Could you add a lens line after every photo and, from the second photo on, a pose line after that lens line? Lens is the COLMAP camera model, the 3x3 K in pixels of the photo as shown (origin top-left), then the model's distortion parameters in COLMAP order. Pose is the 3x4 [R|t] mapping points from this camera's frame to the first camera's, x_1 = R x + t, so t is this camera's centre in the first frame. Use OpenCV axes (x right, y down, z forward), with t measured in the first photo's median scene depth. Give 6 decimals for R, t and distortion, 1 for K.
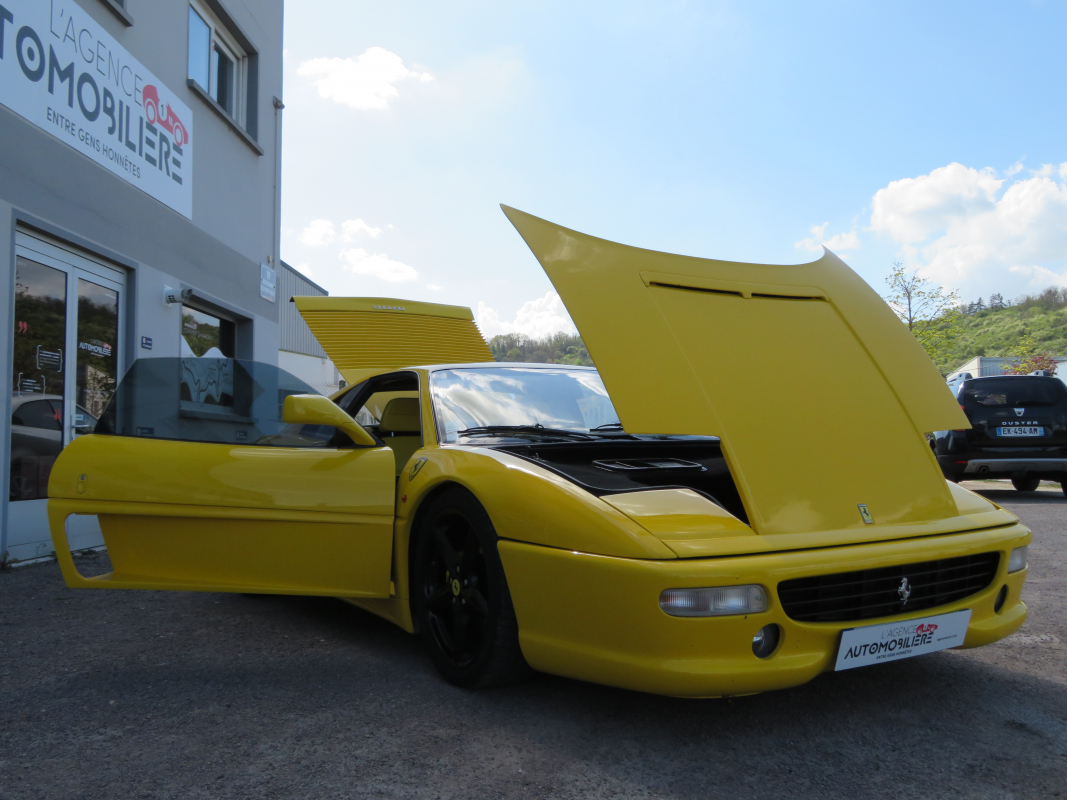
lens RADIAL K [[869.4, 0, 532.6], [0, 869.4, 424.3], [0, 0, 1]] dist [-0.005172, 0.002925]
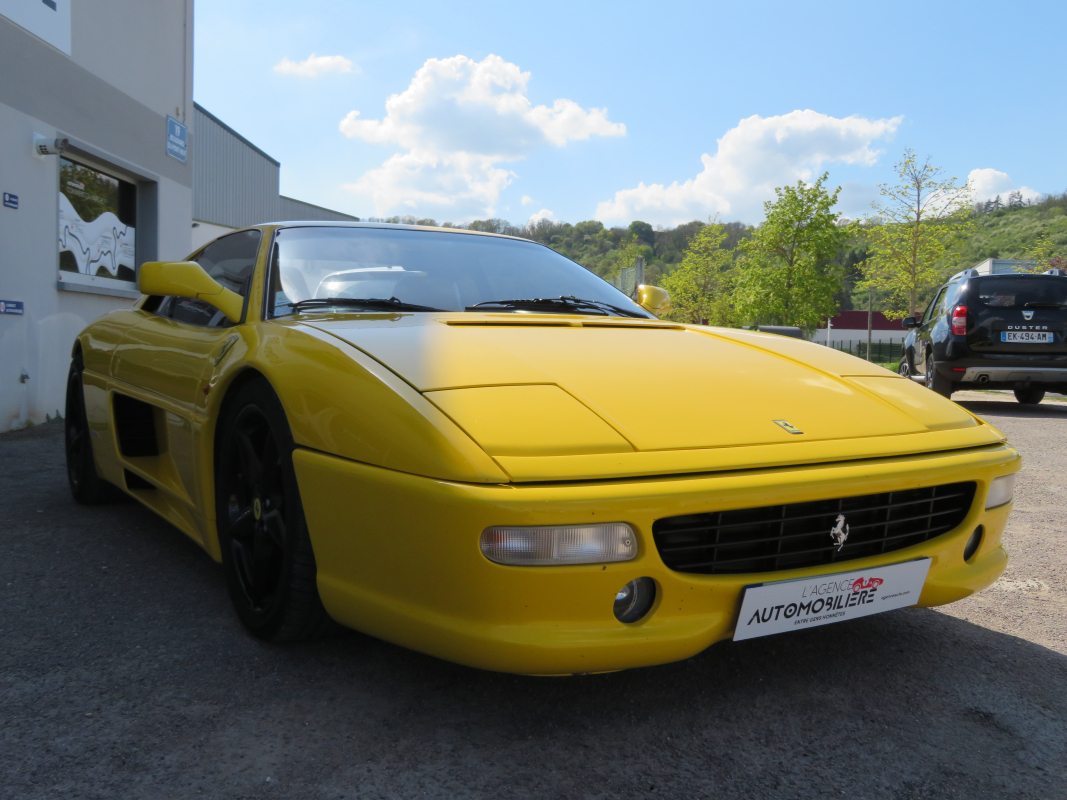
lens RADIAL K [[929.7, 0, 531.7], [0, 929.7, 396.4], [0, 0, 1]] dist [0.013425, -0.005431]
pose [[0.999358, 0.027116, 0.023435, 0.144994], [-0.028967, 0.996161, 0.082613, 0.020389], [-0.021105, -0.083238, 0.996306, 0.231283]]
